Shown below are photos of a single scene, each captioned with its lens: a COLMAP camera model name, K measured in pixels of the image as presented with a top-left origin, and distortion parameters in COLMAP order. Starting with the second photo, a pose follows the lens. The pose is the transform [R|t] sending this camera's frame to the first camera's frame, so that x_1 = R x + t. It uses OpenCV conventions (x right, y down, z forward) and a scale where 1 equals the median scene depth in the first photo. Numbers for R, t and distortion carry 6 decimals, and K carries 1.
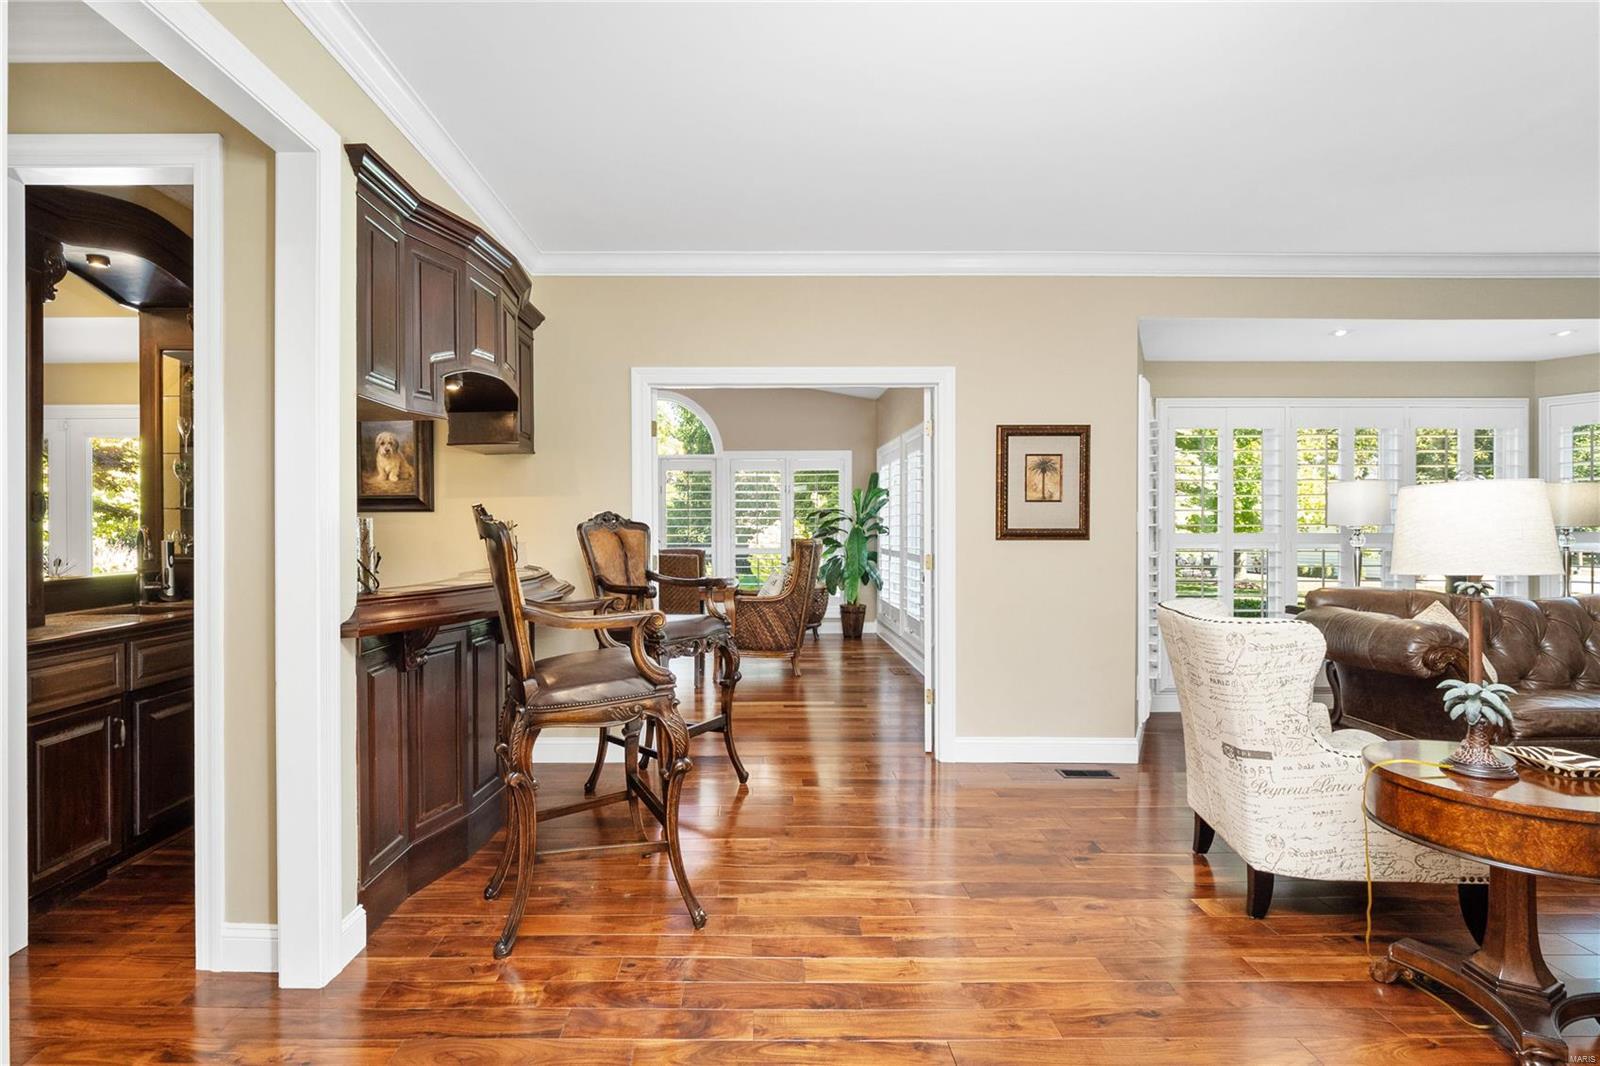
lens RADIAL K [[750.6, 0, 795.6], [0, 750.6, 528.5], [0, 0, 1]] dist [-0.001450, -0.000240]
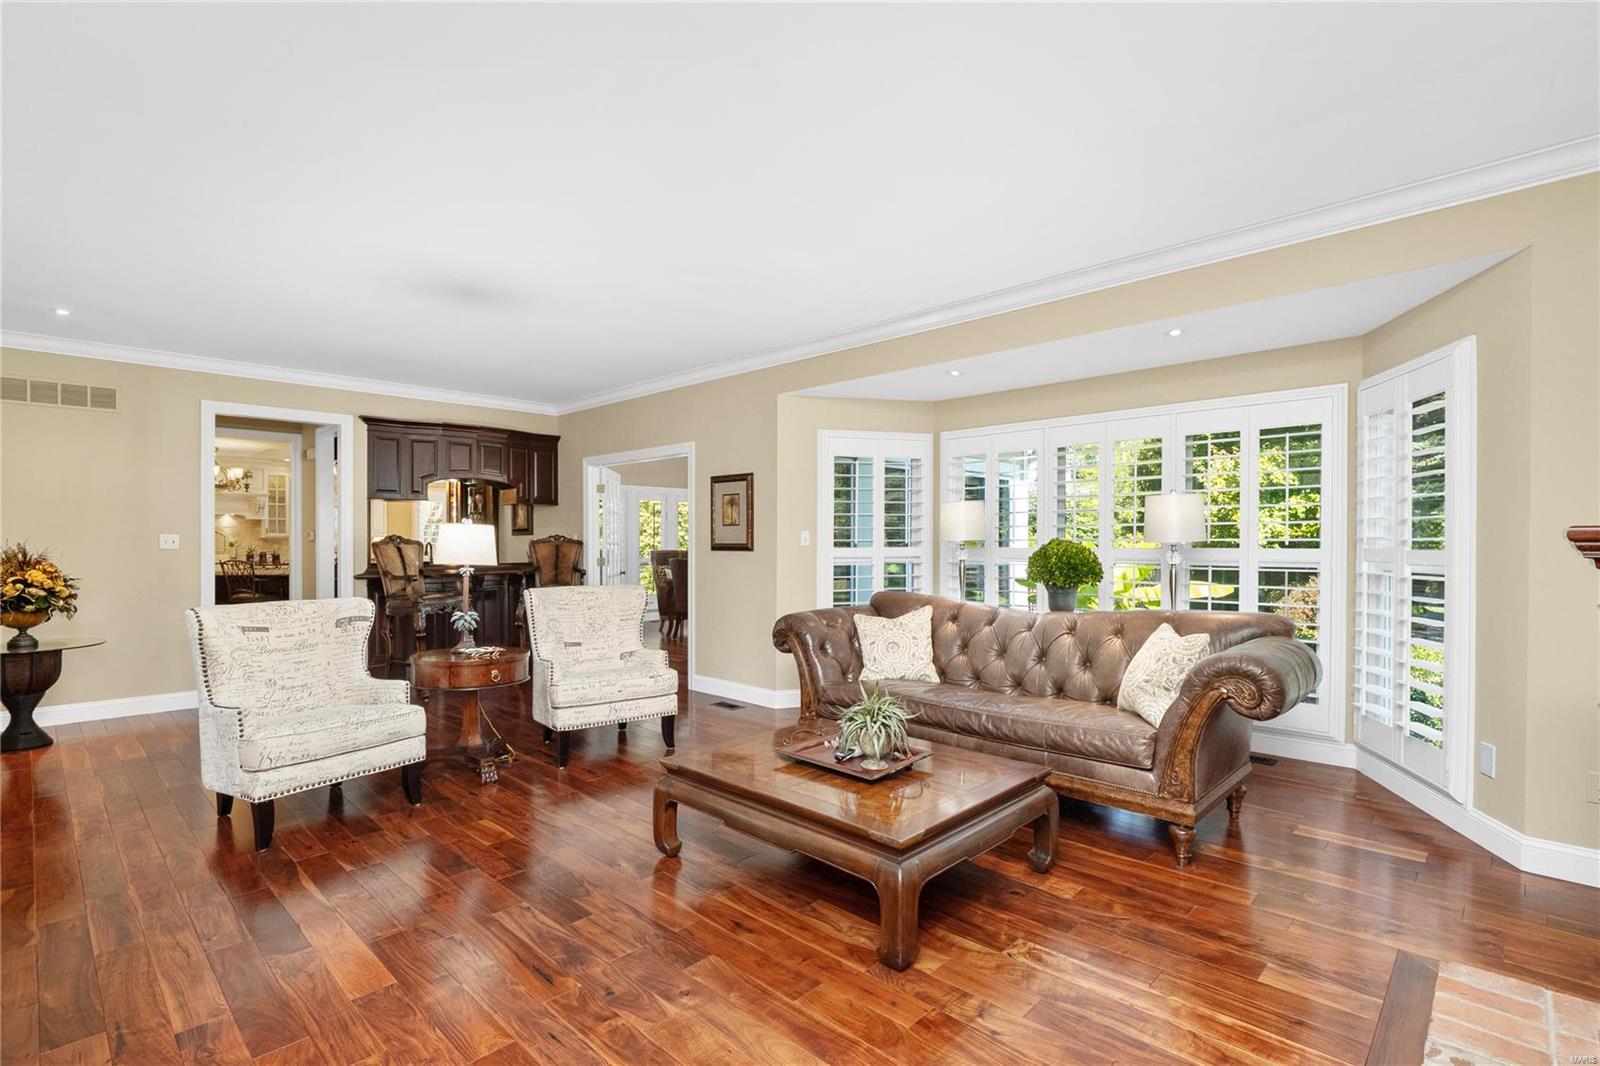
lens RADIAL K [[750.6, 0, 805.1], [0, 750.6, 541.3], [0, 0, 1]] dist [-0.001450, -0.000240]
pose [[0.725340, 0.001093, -0.688390, 1.463896], [0.001332, 0.999995, 0.002991, -0.008660], [0.688390, -0.003087, 0.725334, 0.018465]]
